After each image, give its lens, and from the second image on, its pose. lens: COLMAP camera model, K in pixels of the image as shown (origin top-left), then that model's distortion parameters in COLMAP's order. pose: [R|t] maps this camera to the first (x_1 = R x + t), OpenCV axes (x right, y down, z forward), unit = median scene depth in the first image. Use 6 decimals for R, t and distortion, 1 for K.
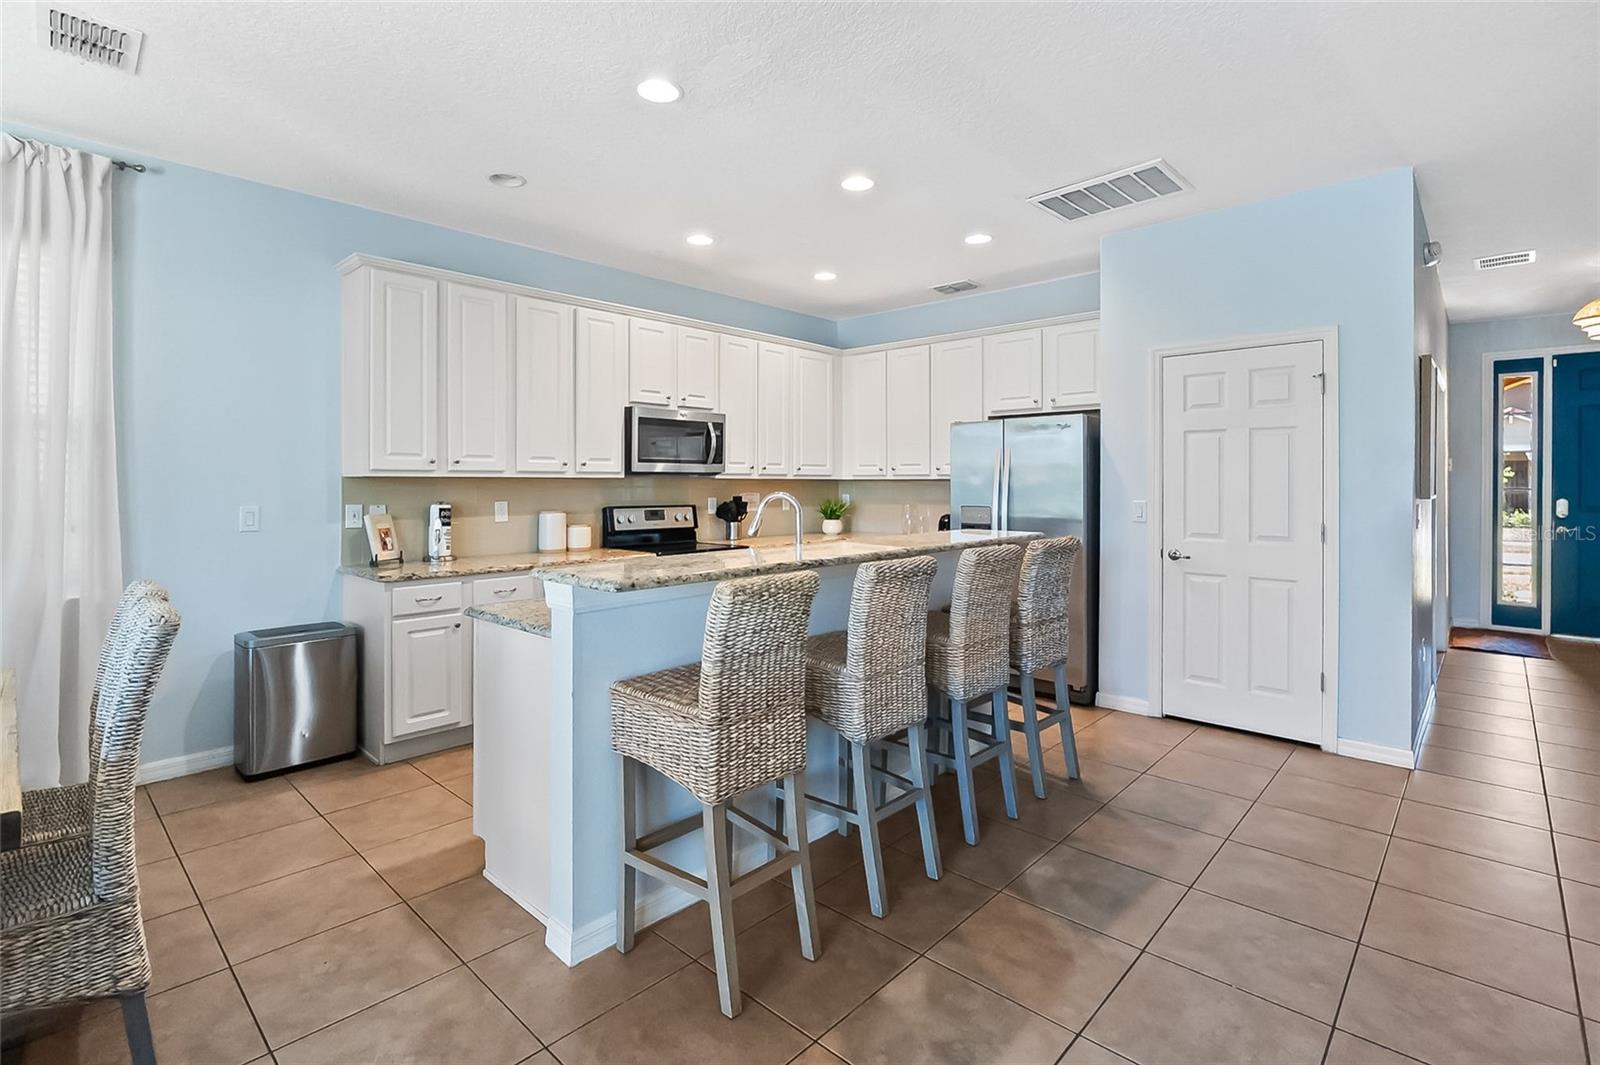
lens RADIAL K [[755.3, 0, 802.9], [0, 755.3, 485.3], [0, 0, 1]] dist [-0.003872, -0.000766]
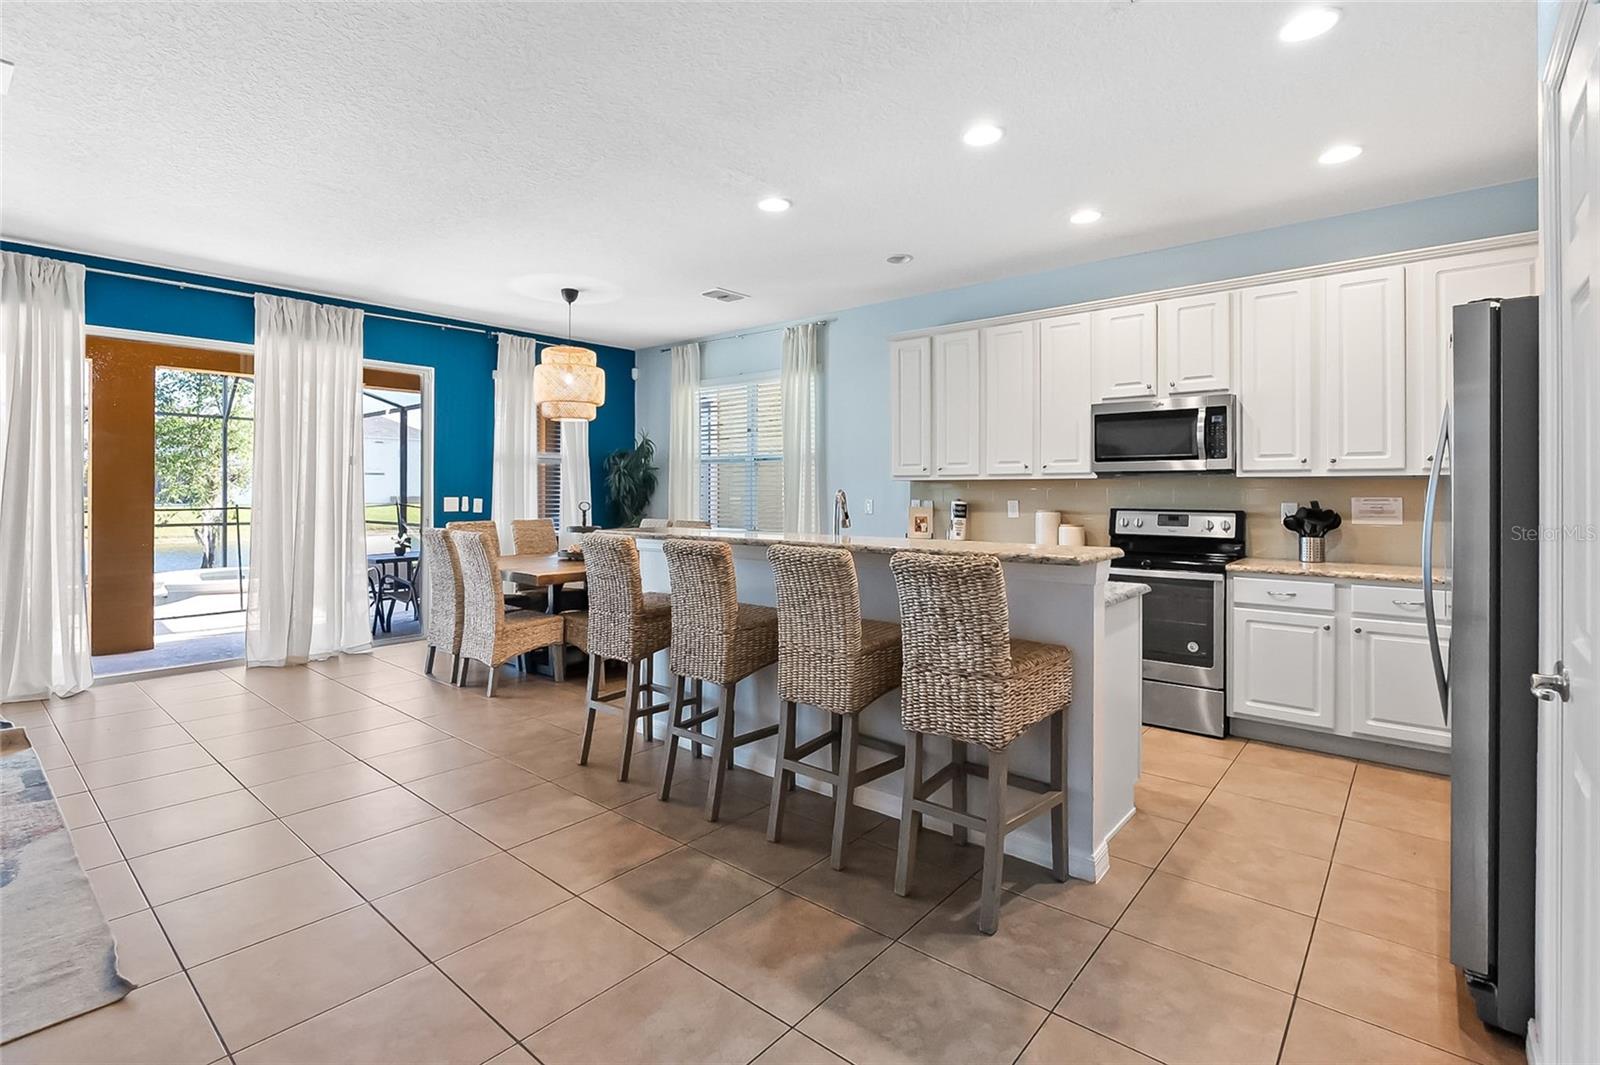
lens RADIAL K [[747.0, 0, 804.5], [0, 747.0, 507.5], [0, 0, 1]] dist [0.000443, 0.000009]
pose [[0.048136, 0.027240, -0.998469, 0.812293], [0.000849, 0.999627, 0.027312, 0.000548], [0.998840, -0.002163, 0.048095, 0.663679]]
